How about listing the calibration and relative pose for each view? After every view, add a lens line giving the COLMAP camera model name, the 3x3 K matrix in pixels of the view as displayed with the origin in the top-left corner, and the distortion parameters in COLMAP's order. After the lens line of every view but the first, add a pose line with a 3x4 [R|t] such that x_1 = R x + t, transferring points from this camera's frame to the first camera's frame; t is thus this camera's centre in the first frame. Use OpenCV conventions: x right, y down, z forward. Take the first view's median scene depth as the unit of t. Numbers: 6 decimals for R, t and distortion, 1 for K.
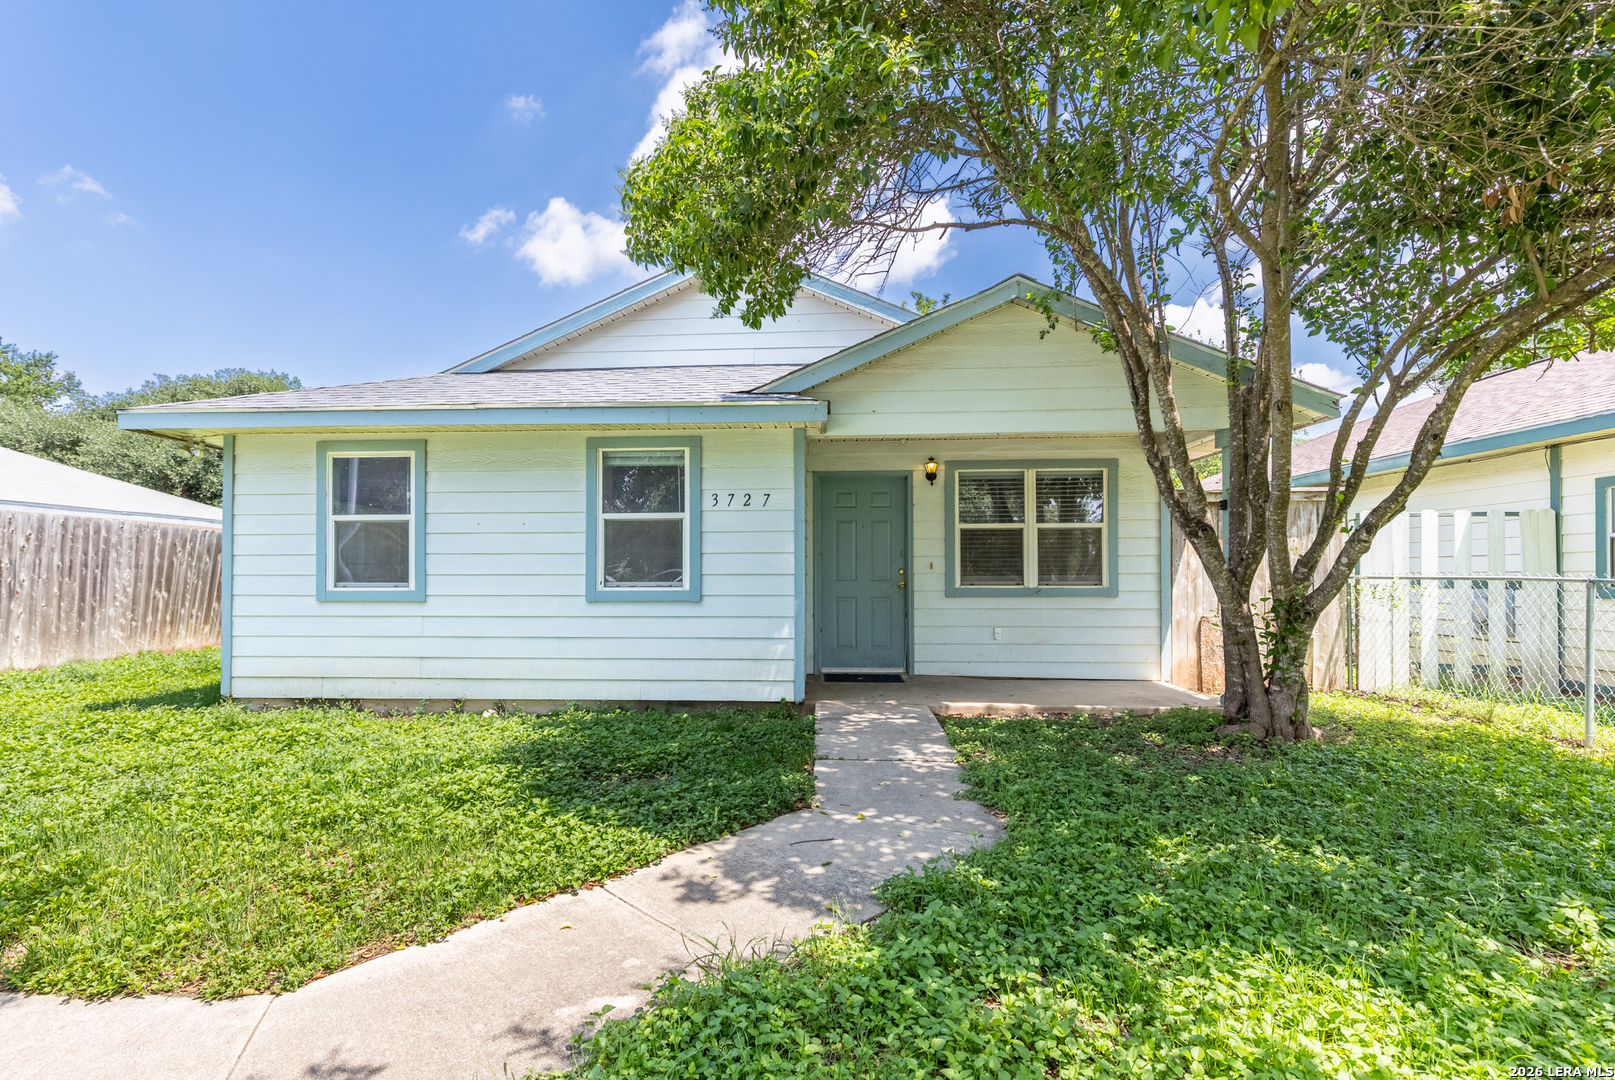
lens RADIAL K [[727.0, 0, 814.8], [0, 727.0, 539.2], [0, 0, 1]] dist [0.009400, -0.001124]
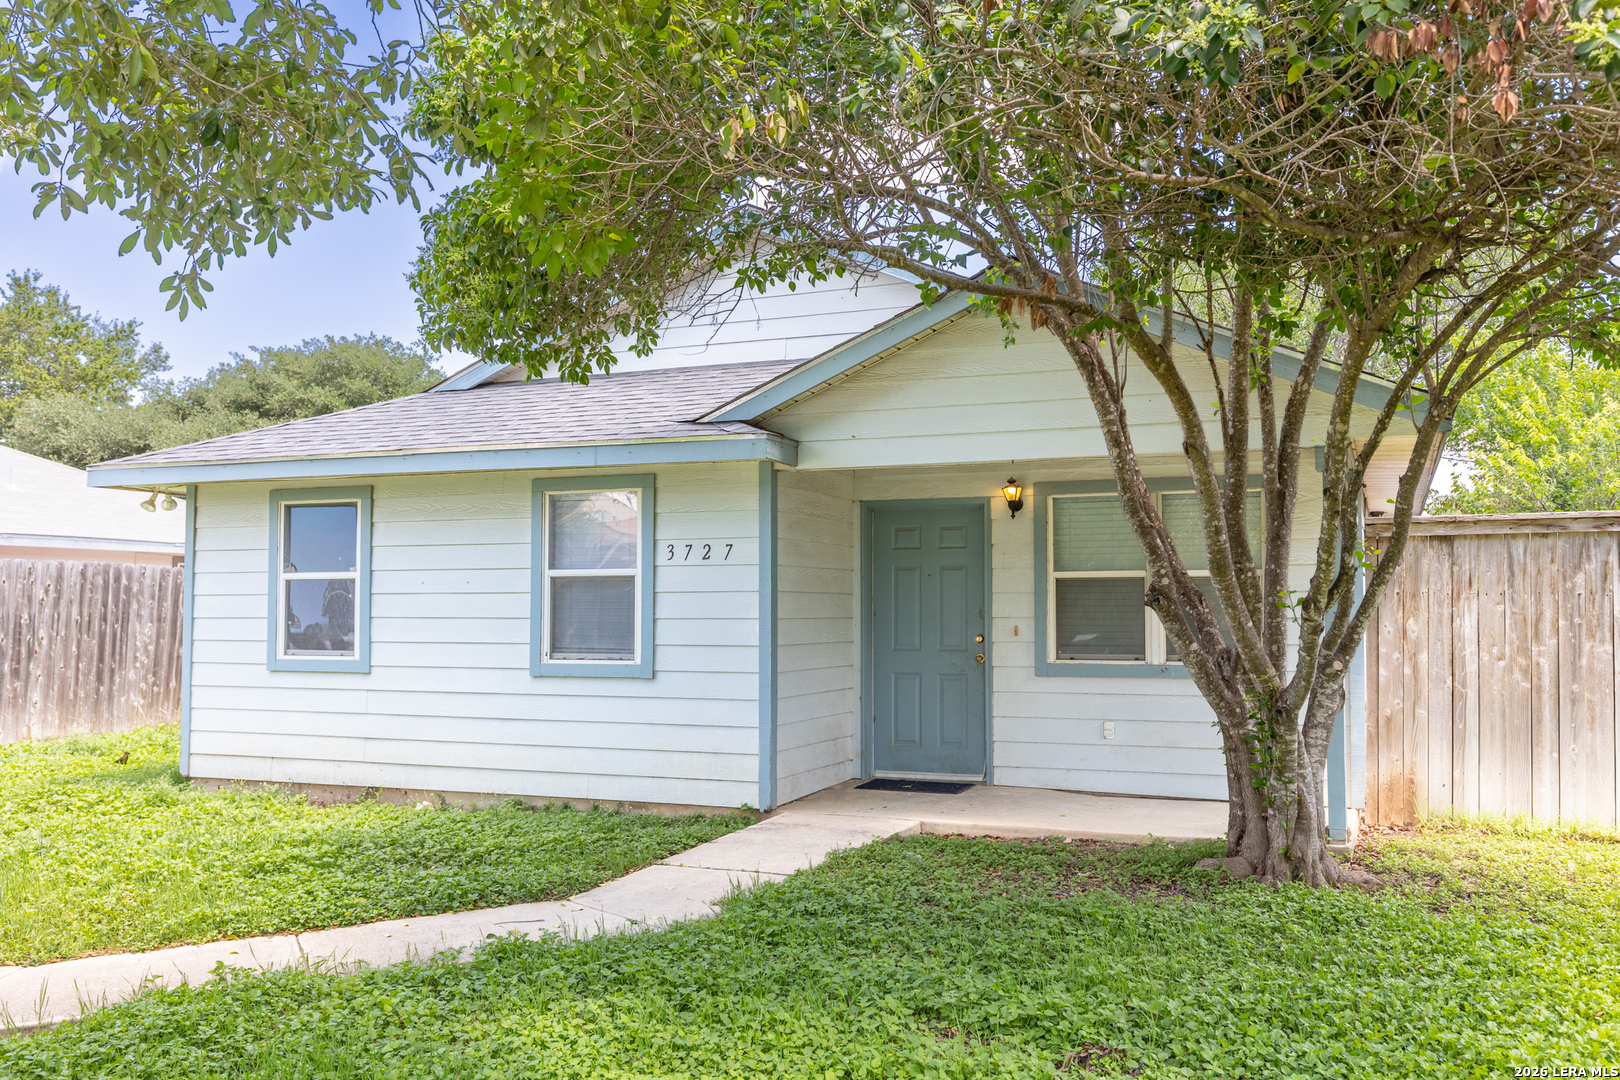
lens RADIAL K [[1283.9, 0, 892.4], [0, 1283.9, 514.7], [0, 0, 1]] dist [0.012613, 0.002646]
pose [[0.959602, -0.018625, -0.280742, 0.455693], [0.010242, 0.999458, -0.031298, -0.044455], [0.281173, 0.027158, 0.959273, -0.272105]]
